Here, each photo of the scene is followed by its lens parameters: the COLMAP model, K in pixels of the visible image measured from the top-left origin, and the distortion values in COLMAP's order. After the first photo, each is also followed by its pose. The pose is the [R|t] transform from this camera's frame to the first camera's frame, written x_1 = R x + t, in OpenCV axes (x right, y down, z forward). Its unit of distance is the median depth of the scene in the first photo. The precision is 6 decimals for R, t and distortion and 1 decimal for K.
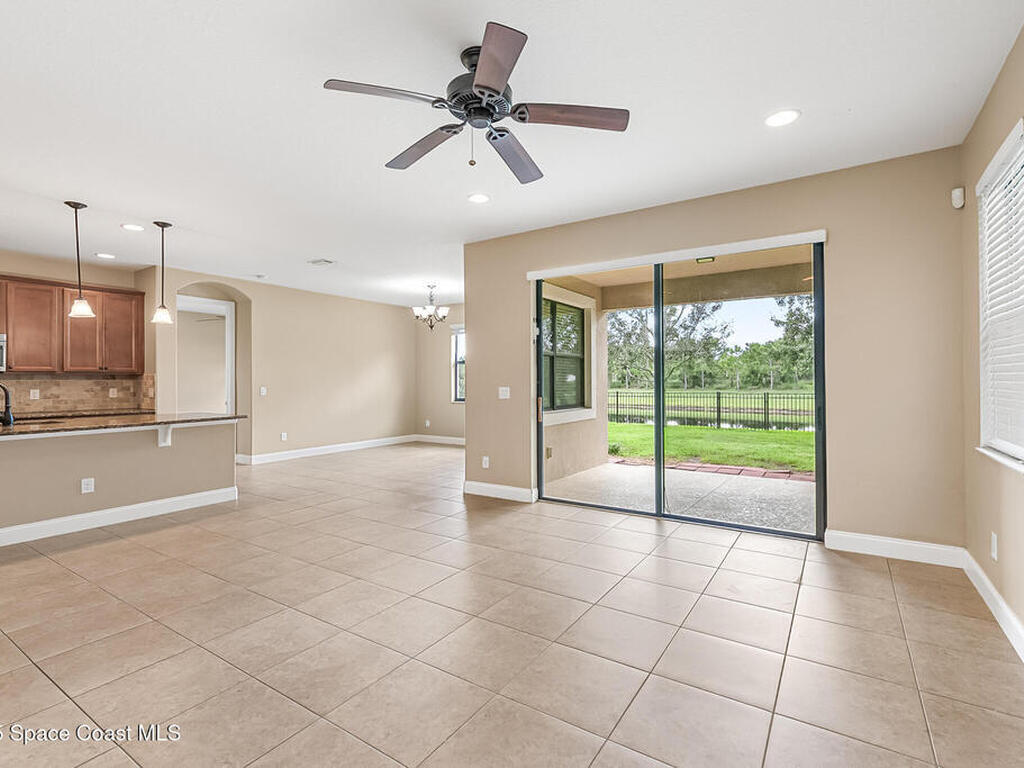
lens RADIAL K [[498.2, 0, 514.3], [0, 498.2, 374.9], [0, 0, 1]] dist [0.000712, -0.000656]
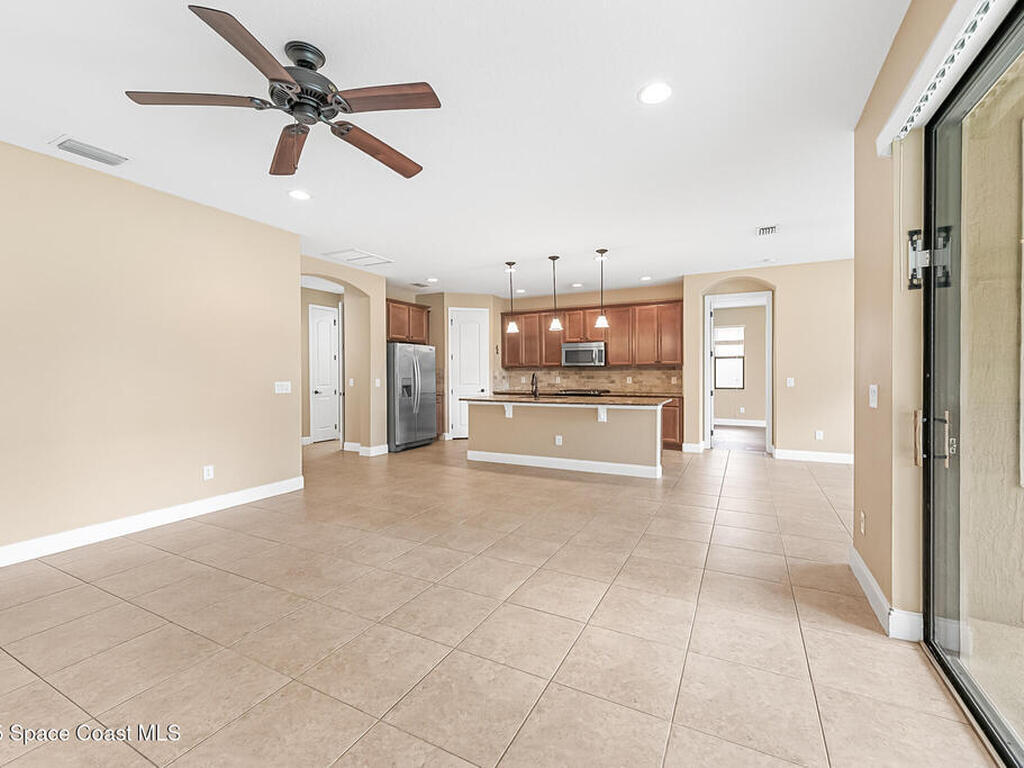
lens RADIAL K [[446.1, 0, 514.1], [0, 446.1, 379.9], [0, 0, 1]] dist [0.000516, -0.000017]
pose [[0.096218, 0.020206, -0.995155, 0.488967], [0.015968, 0.999634, 0.021841, 0.004757], [0.995232, -0.017993, 0.095860, 0.736248]]
